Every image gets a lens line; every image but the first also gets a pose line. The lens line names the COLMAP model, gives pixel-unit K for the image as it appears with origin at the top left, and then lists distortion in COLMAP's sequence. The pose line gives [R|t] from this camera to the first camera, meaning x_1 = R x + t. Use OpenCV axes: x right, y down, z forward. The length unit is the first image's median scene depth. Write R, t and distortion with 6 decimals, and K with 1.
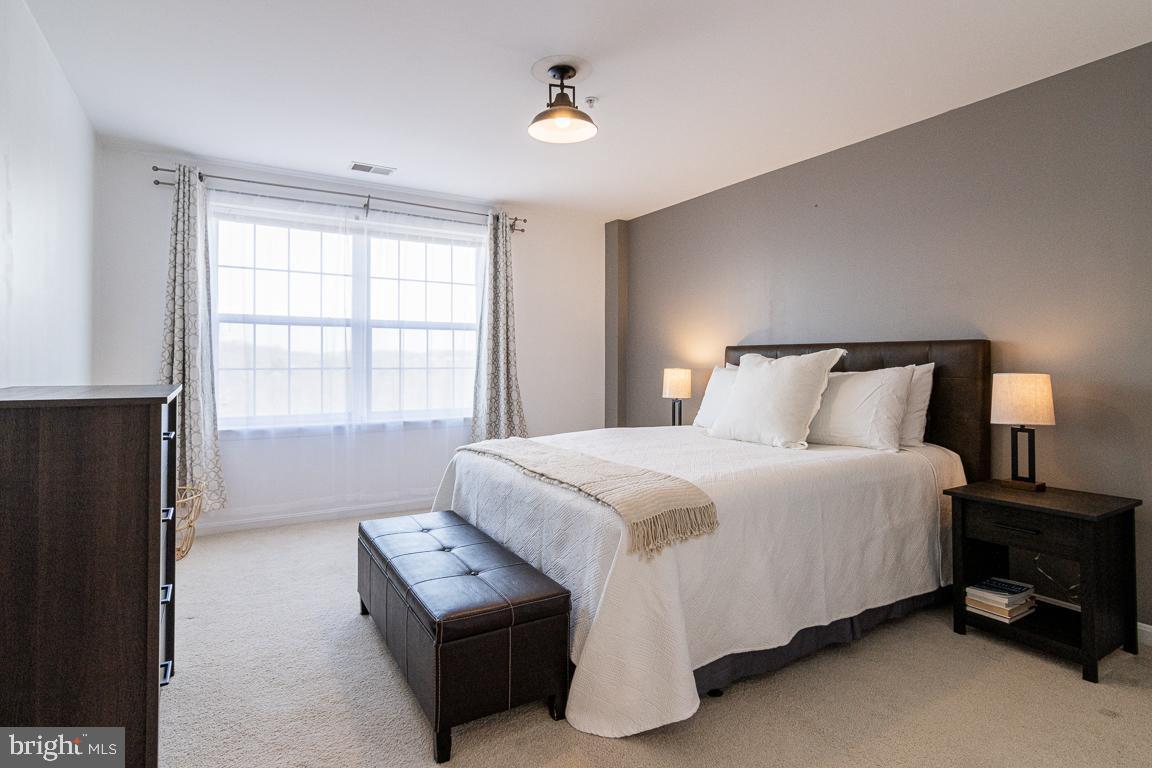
lens RADIAL K [[593.1, 0, 578.3], [0, 593.1, 354.1], [0, 0, 1]] dist [0.000021, -0.000348]
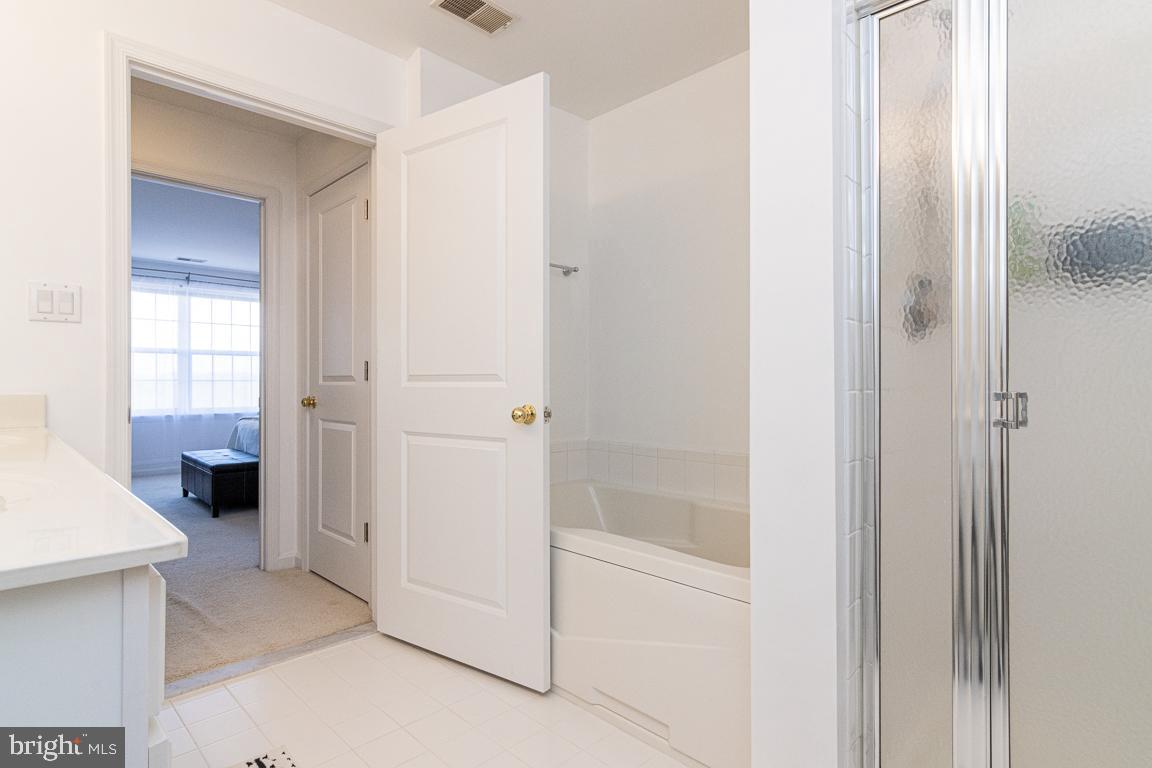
lens RADIAL K [[593.1, 0, 571.6], [0, 593.1, 380.4], [0, 0, 1]] dist [0.000021, -0.000348]
pose [[0.975433, -0.001905, 0.220290, 0.309774], [0.002048, 0.999998, -0.000419, 0.028969], [-0.220289, 0.000860, 0.975434, -0.814261]]
